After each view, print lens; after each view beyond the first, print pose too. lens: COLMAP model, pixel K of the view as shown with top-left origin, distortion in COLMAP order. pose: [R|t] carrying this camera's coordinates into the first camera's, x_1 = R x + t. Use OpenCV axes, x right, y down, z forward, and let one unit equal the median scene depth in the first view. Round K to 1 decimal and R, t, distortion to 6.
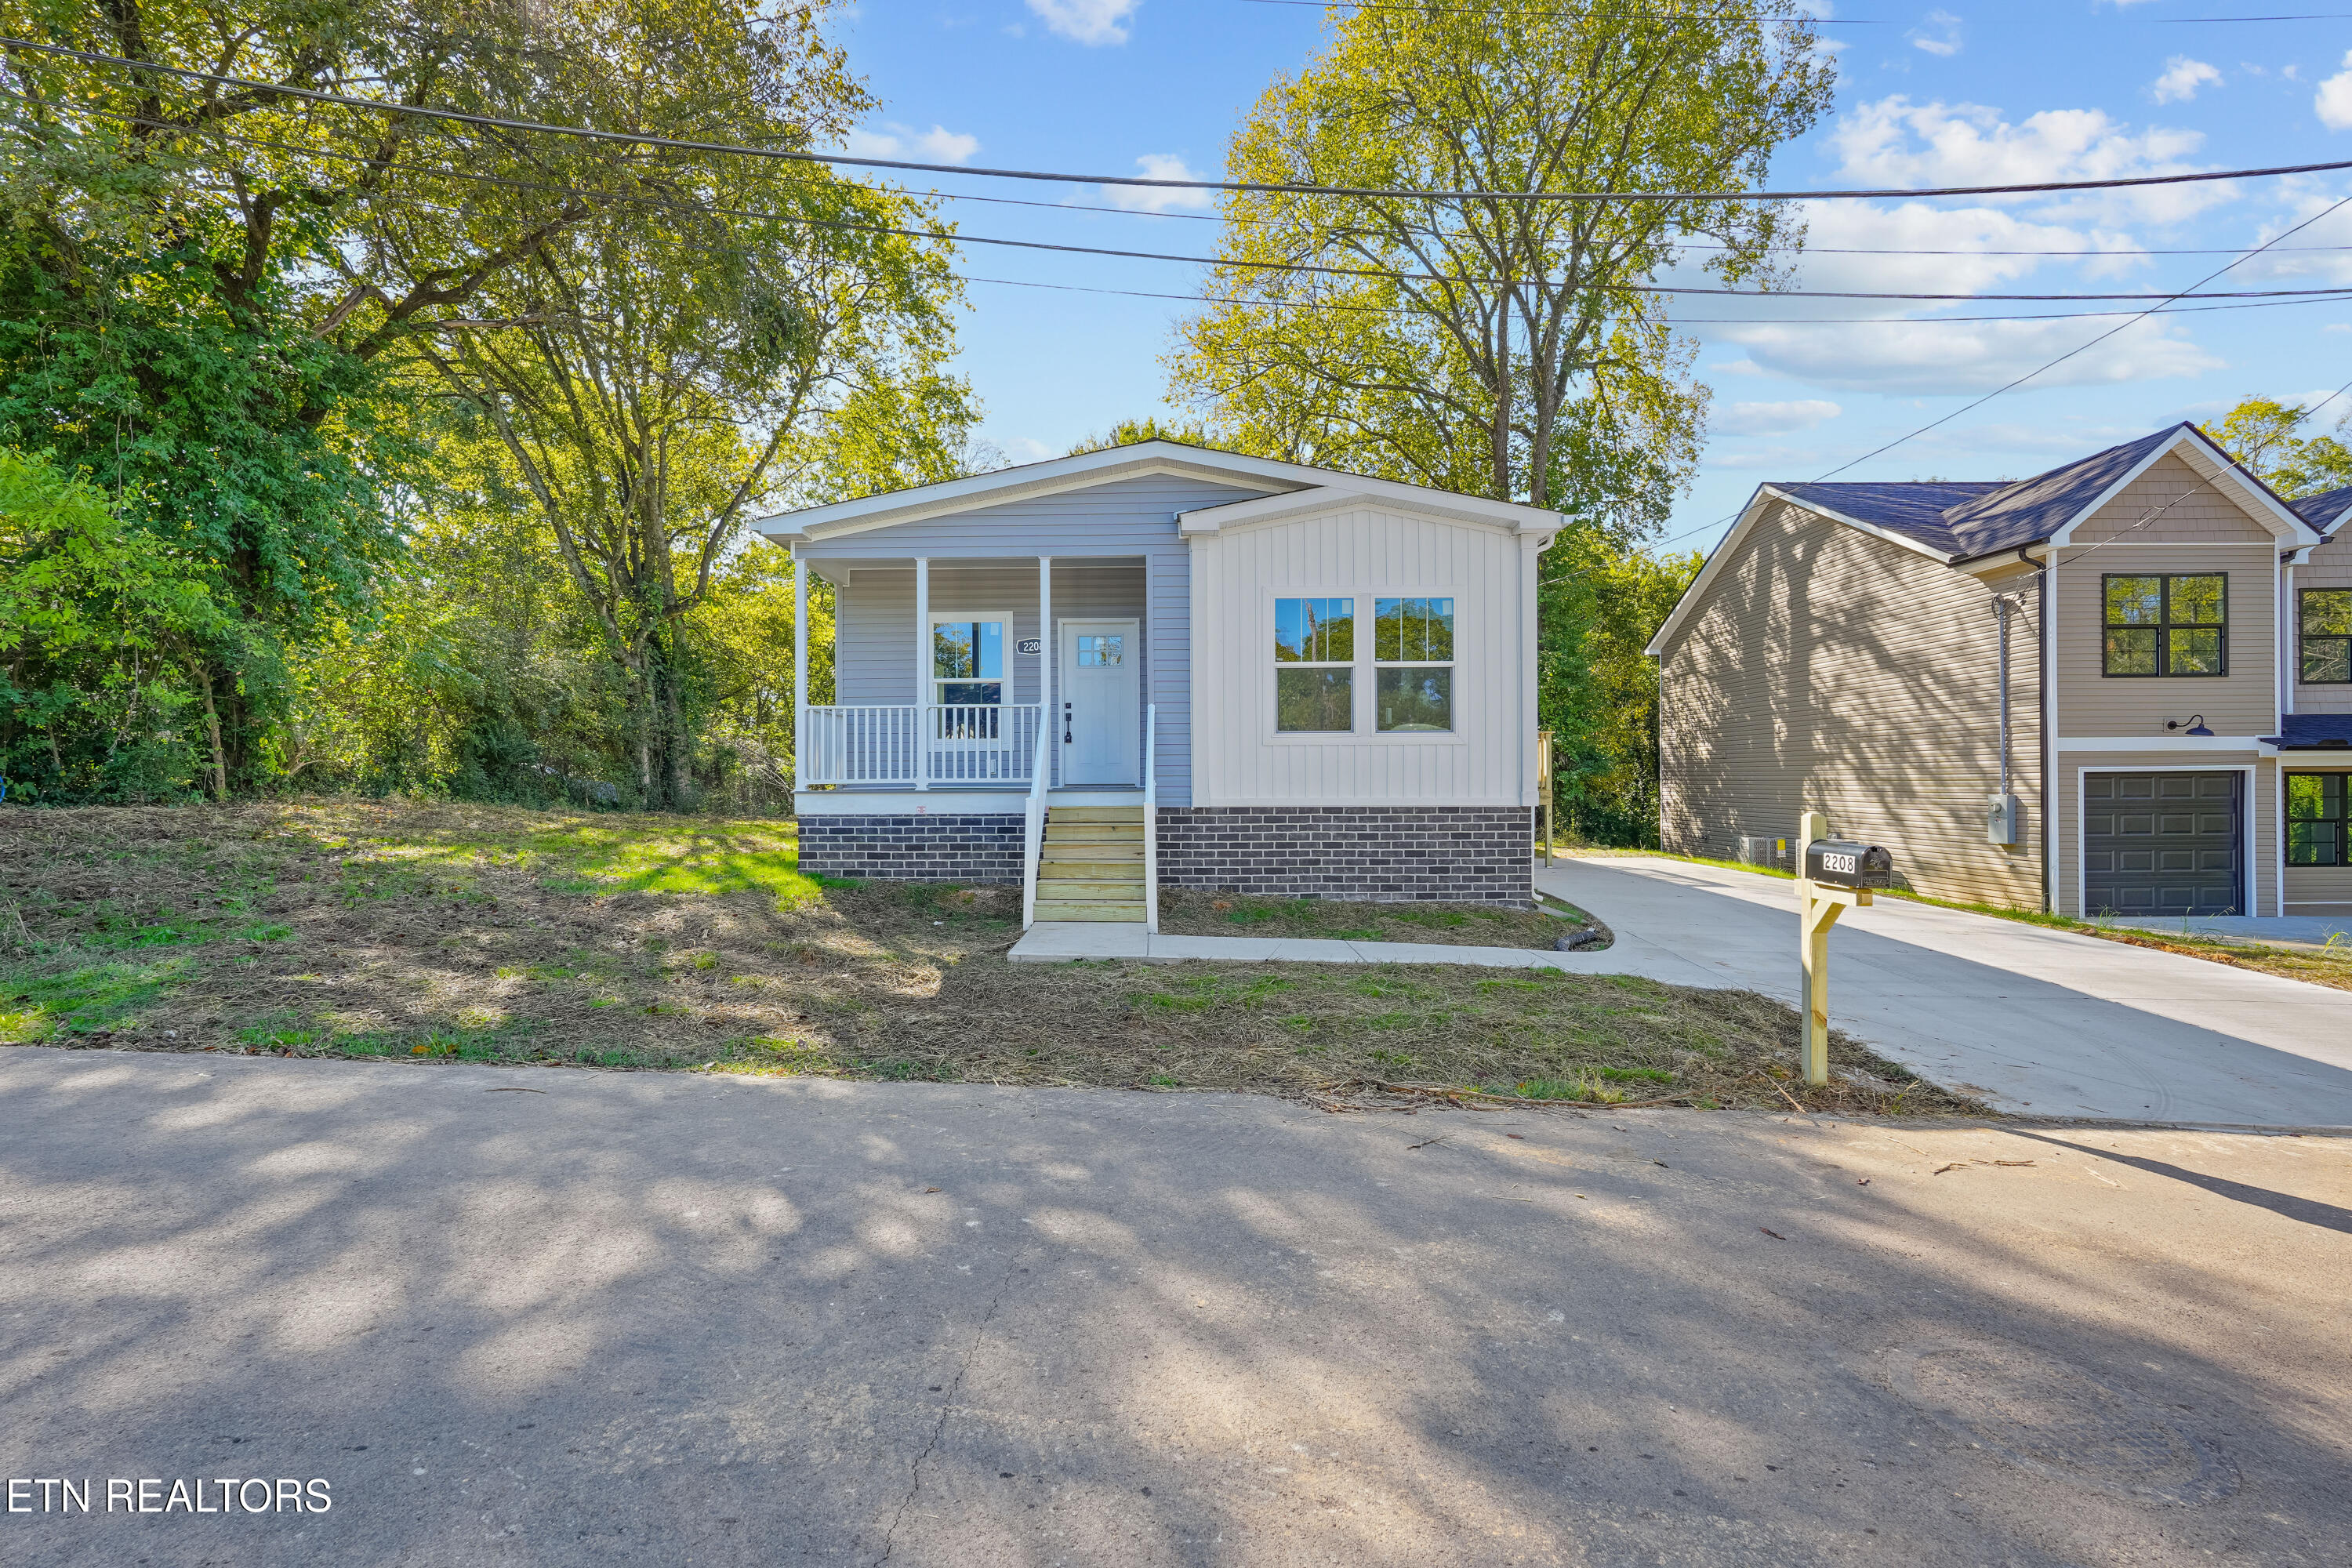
lens RADIAL K [[1031.9, 0, 1181.3], [0, 1031.9, 781.0], [0, 0, 1]] dist [-0.002000, -0.000081]
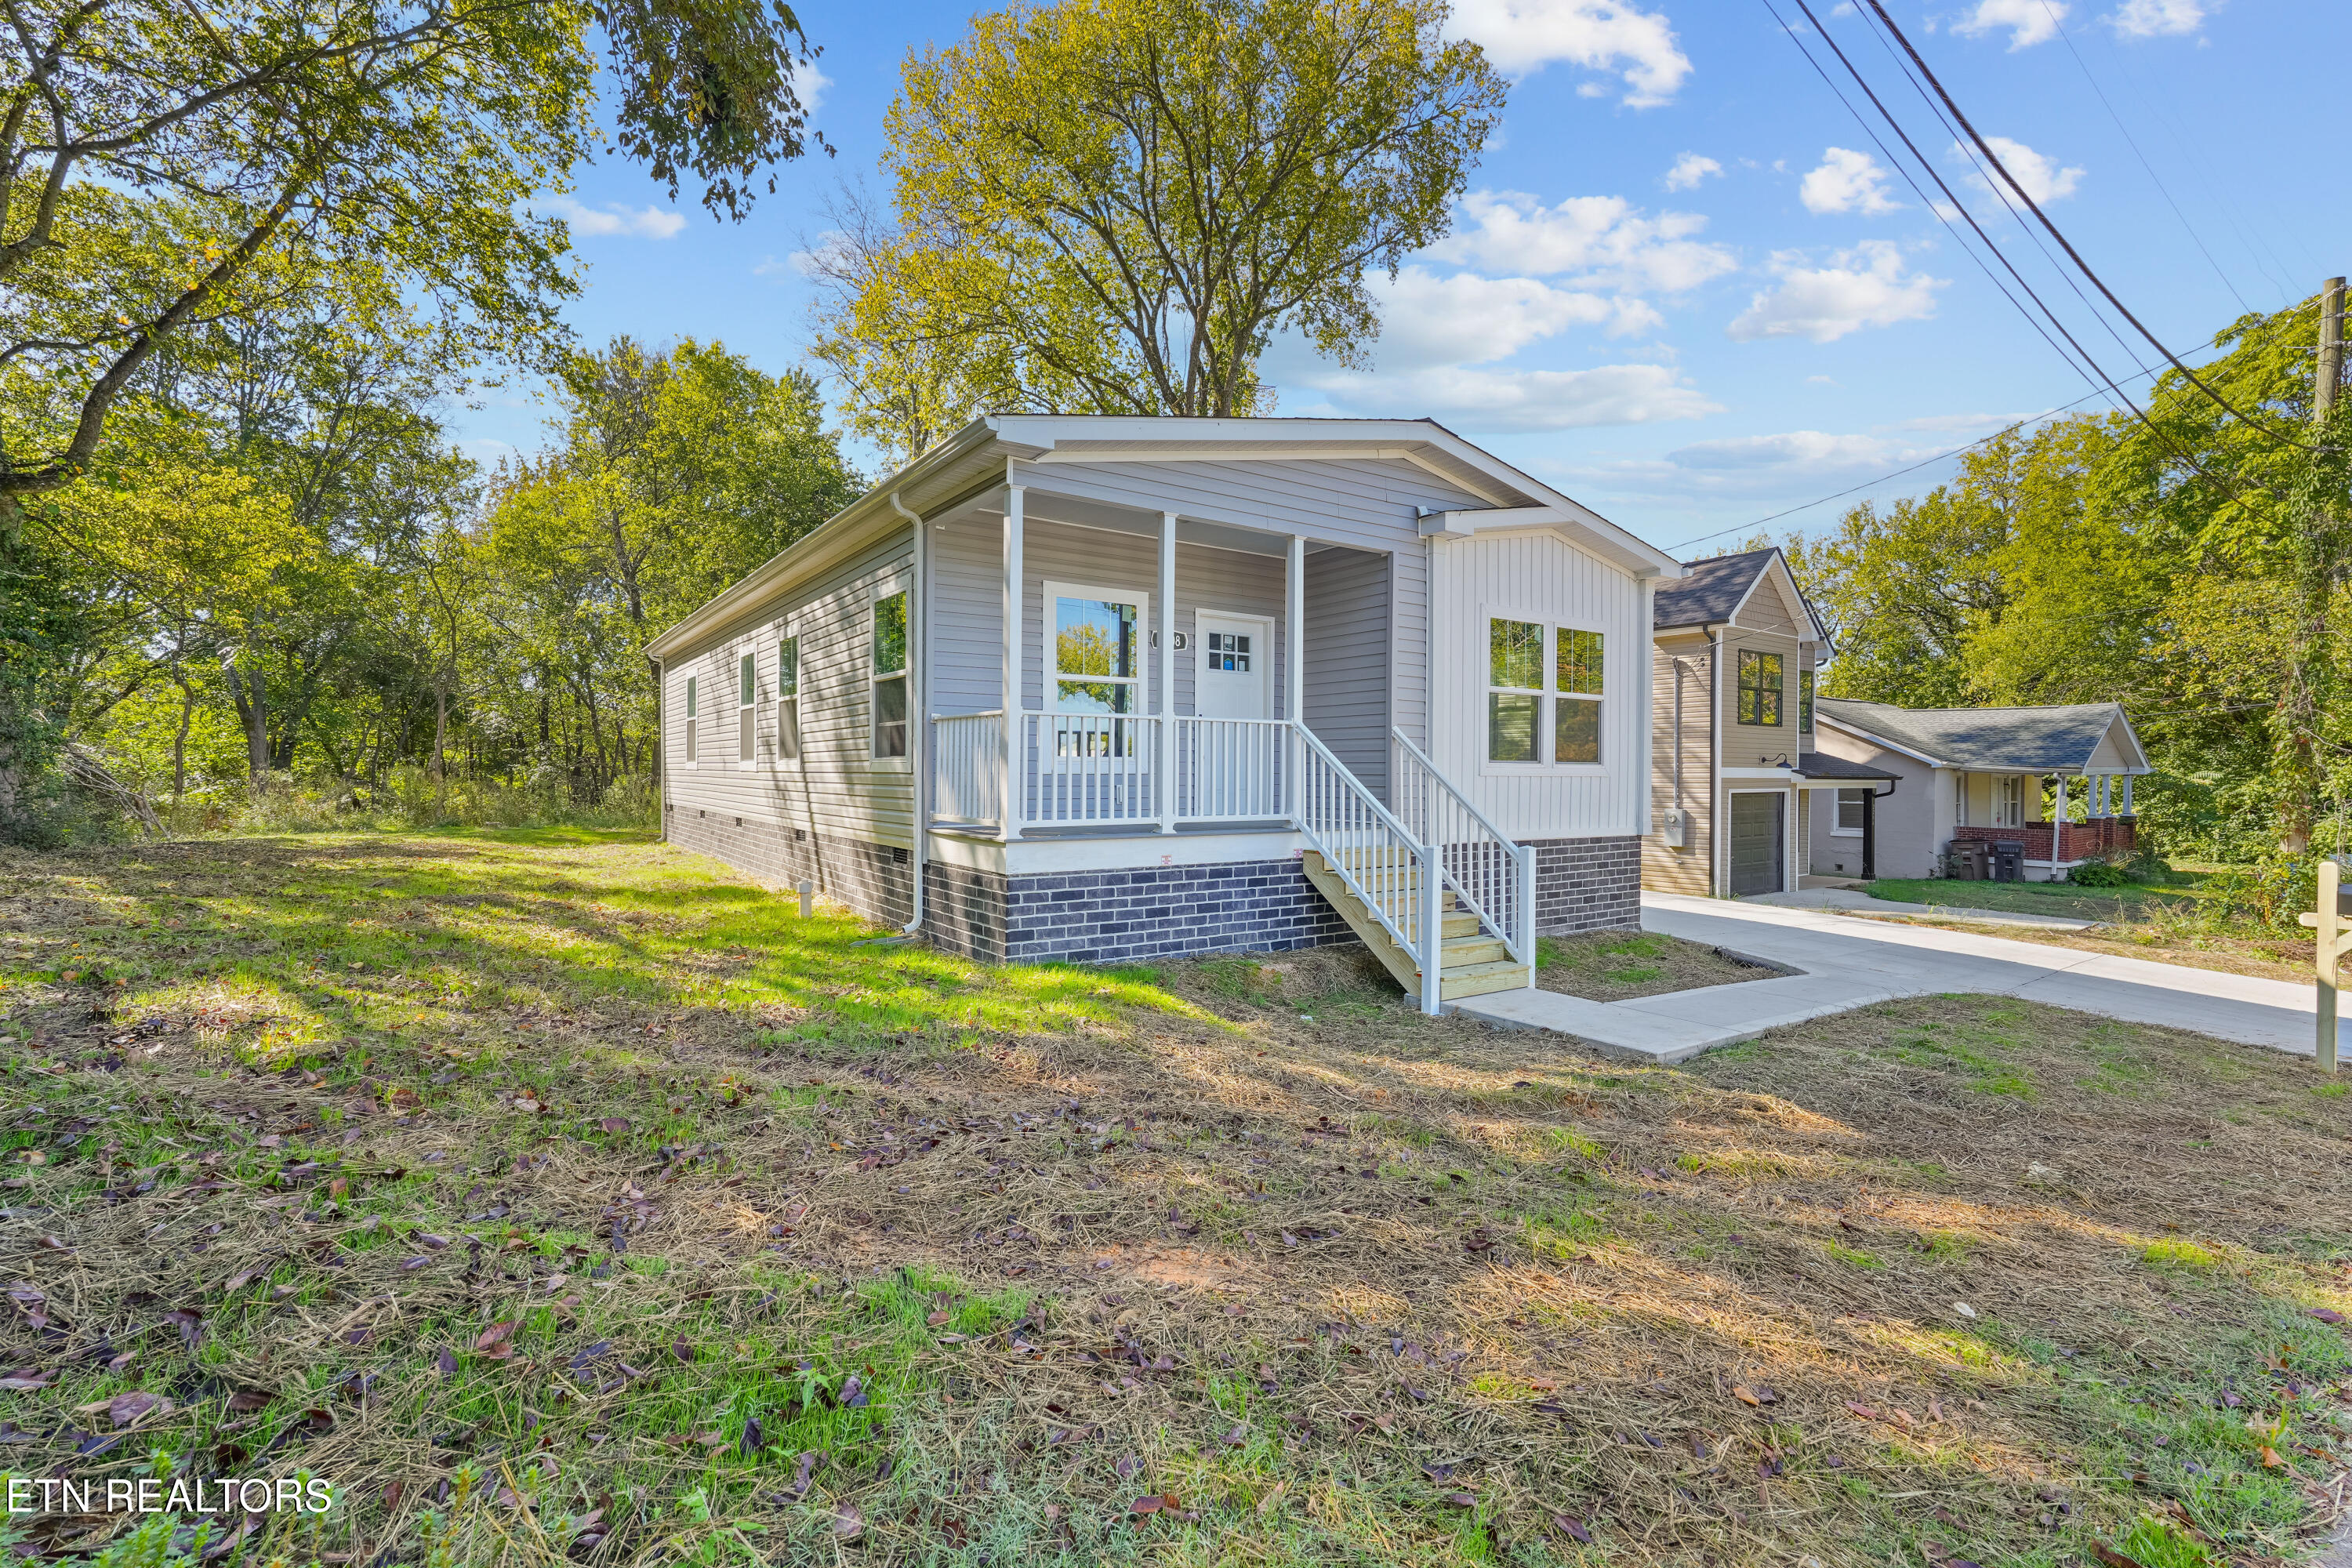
lens RADIAL K [[1031.9, 0, 1177.5], [0, 1031.9, 776.2], [0, 0, 1]] dist [-0.002000, -0.000081]
pose [[0.814755, 0.007761, 0.579754, -0.666523], [-0.009610, 0.999954, 0.000118, -0.031063], [-0.579726, -0.005668, 0.814792, 0.404067]]
